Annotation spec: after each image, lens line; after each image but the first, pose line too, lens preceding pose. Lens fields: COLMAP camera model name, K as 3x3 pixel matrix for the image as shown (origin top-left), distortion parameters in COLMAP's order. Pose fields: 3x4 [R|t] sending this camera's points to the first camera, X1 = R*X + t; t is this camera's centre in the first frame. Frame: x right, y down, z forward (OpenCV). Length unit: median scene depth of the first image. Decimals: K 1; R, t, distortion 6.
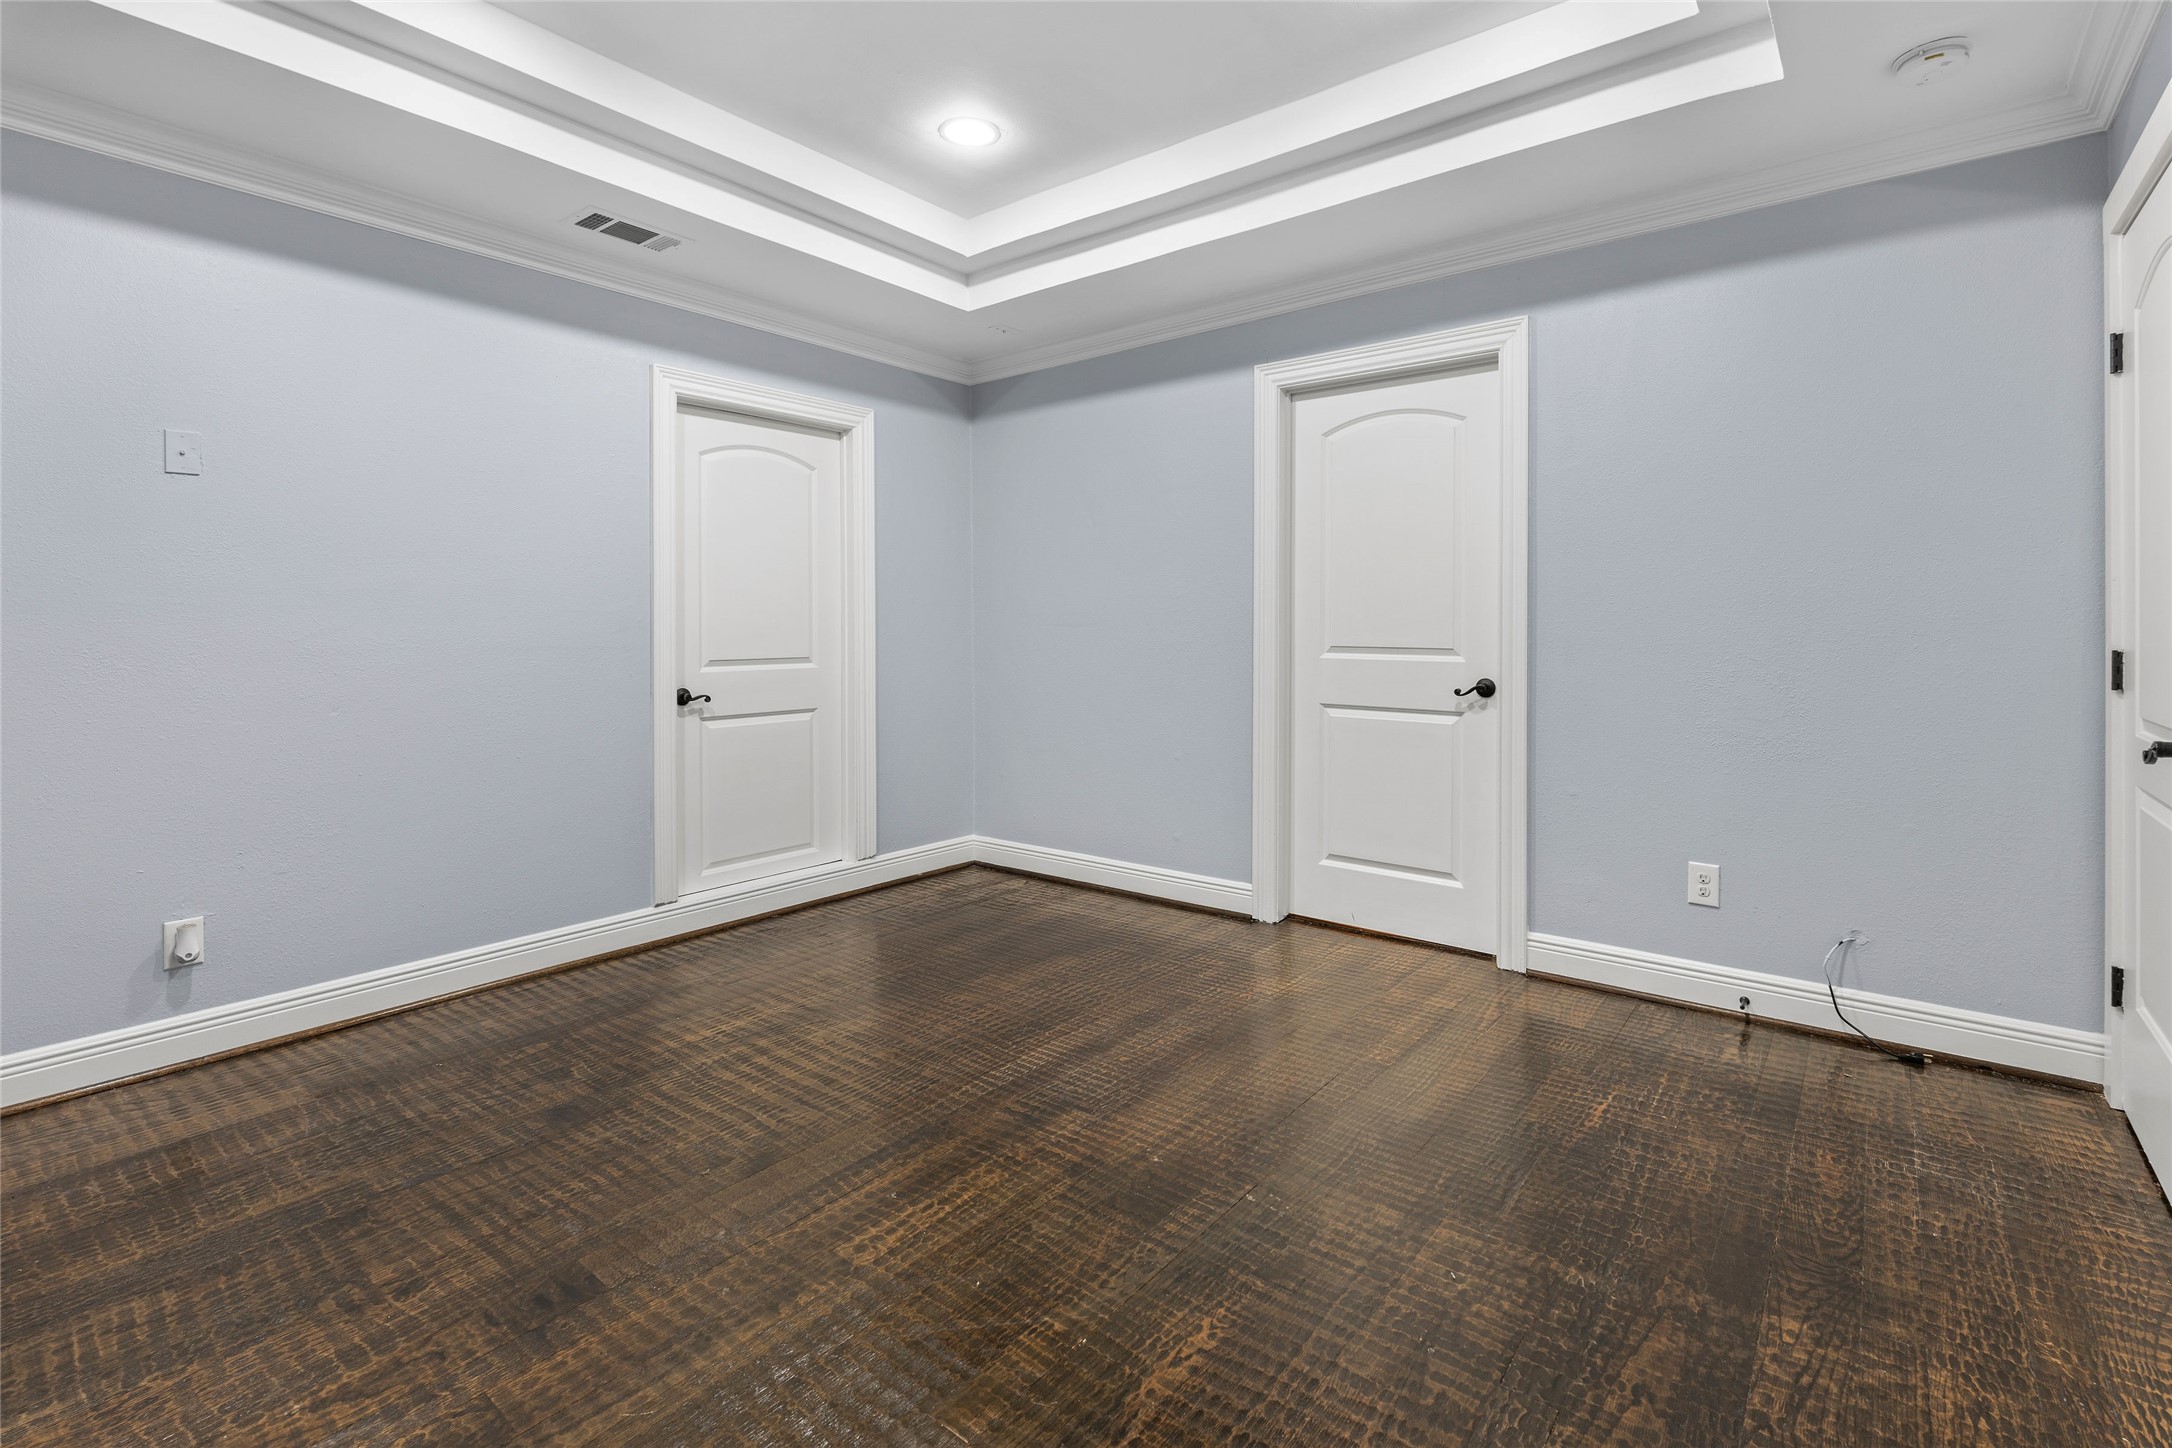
lens RADIAL K [[987.5, 0, 1086.1], [0, 987.5, 691.2], [0, 0, 1]] dist [0.000045, 0.000226]
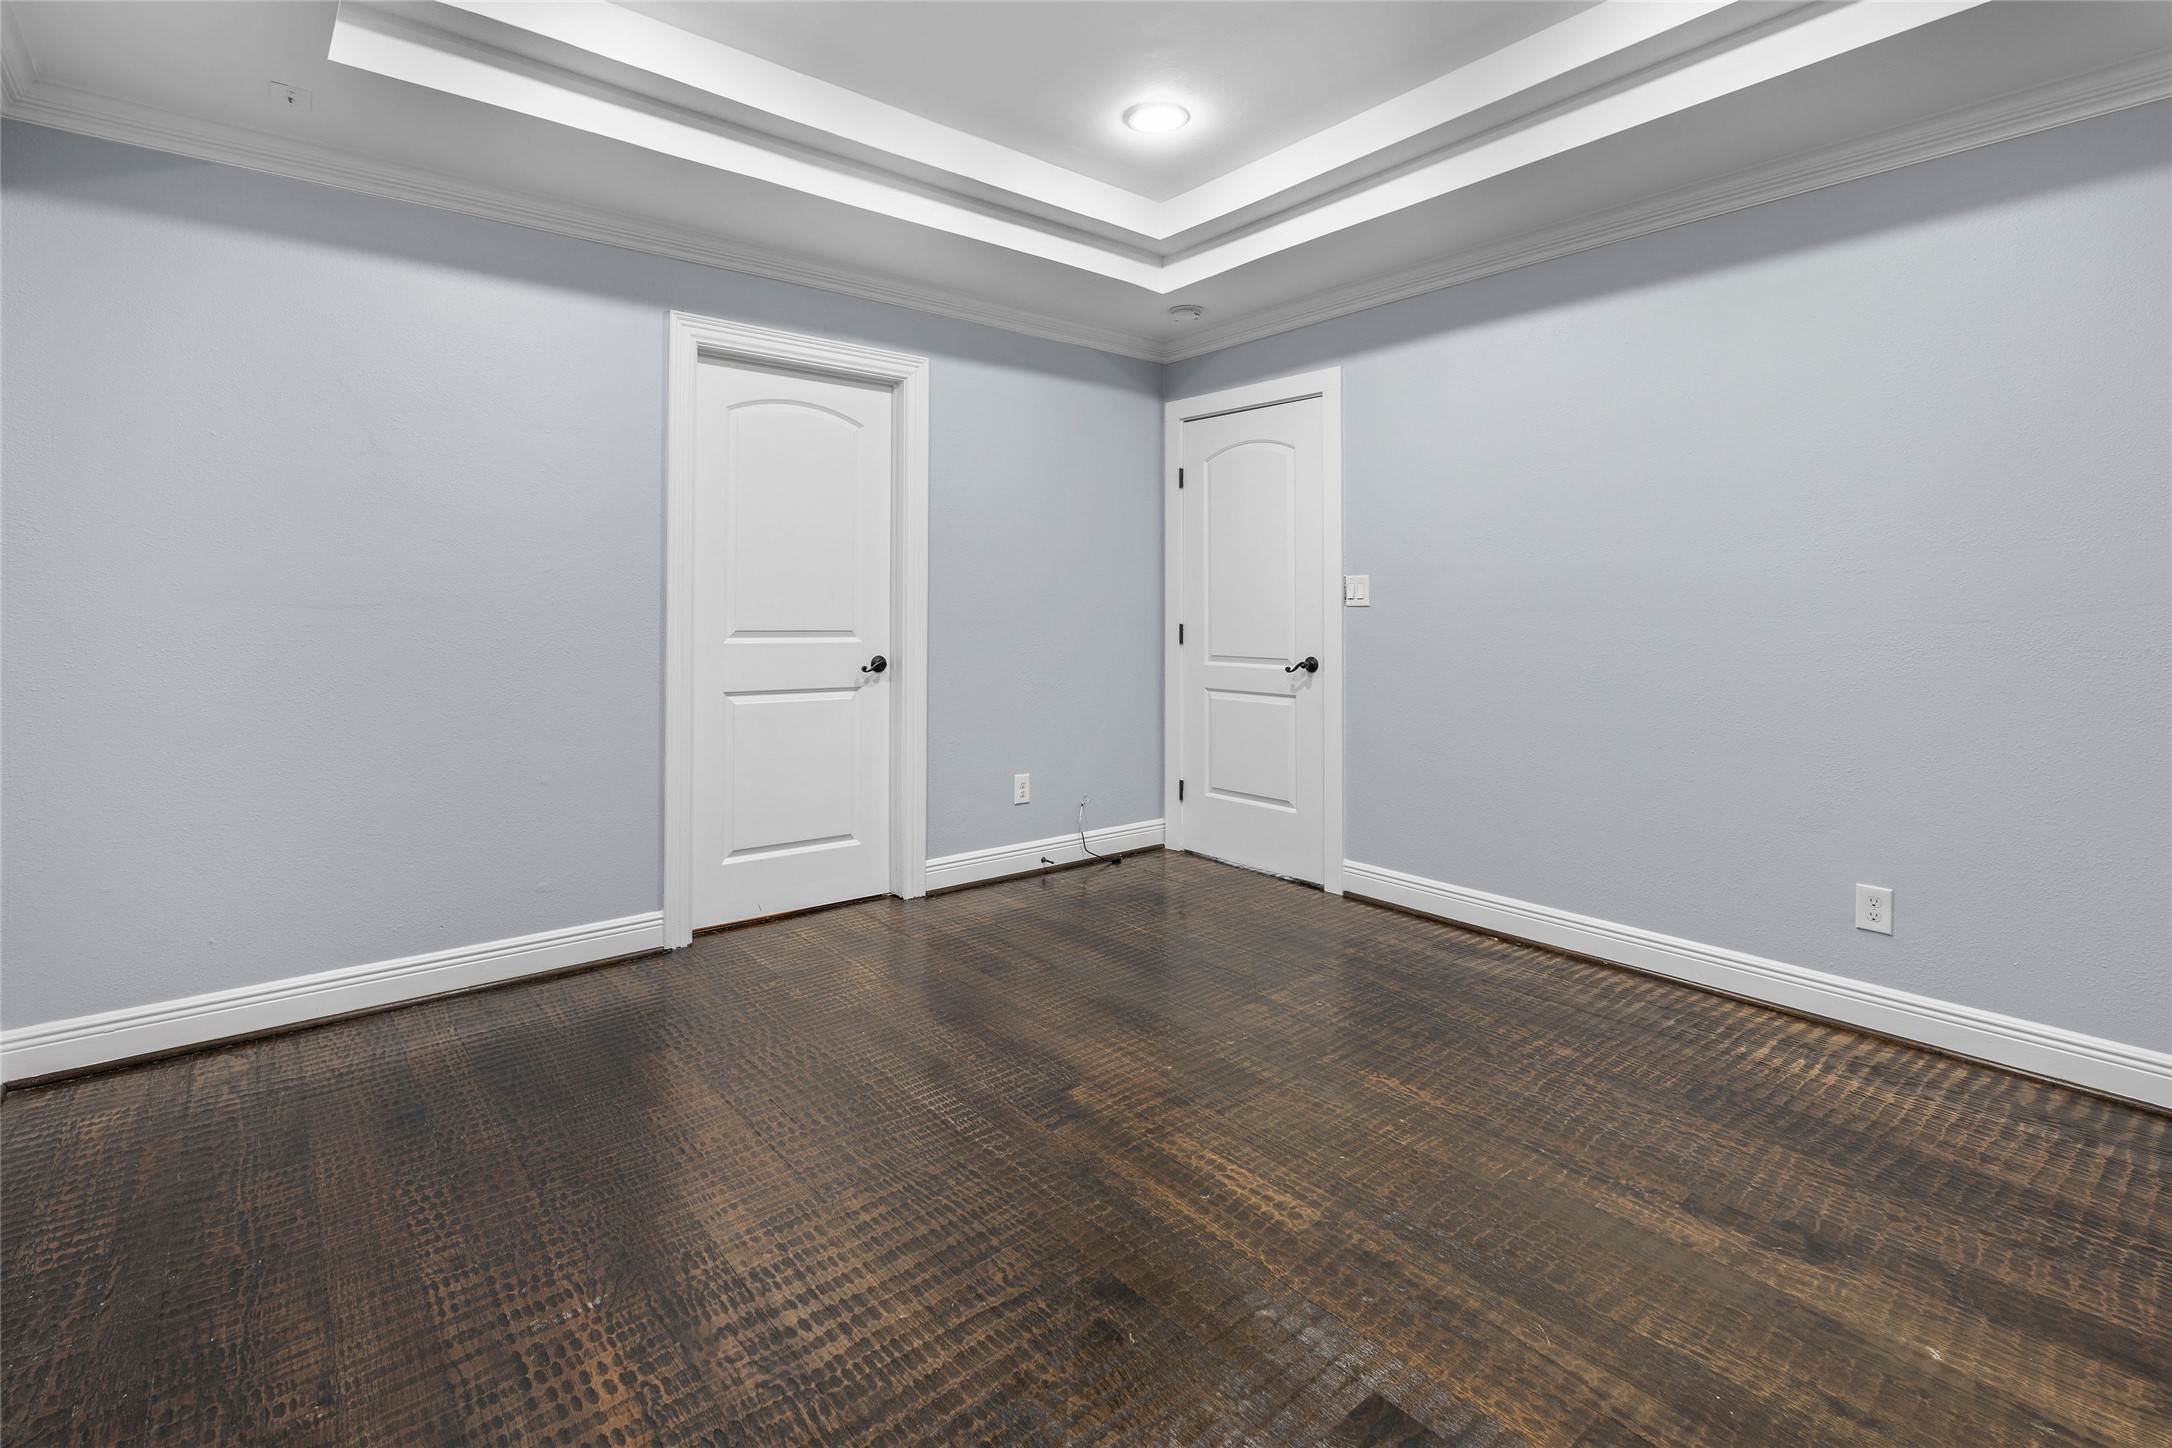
lens RADIAL K [[989.8, 0, 1083.4], [0, 989.8, 673.0], [0, 0, 1]] dist [-0.000444, 0.000192]
pose [[0.206136, -0.057879, 0.976810, -1.012251], [0.059604, 0.997138, 0.046505, -0.048446], [-0.976706, 0.048636, 0.208996, 0.789839]]
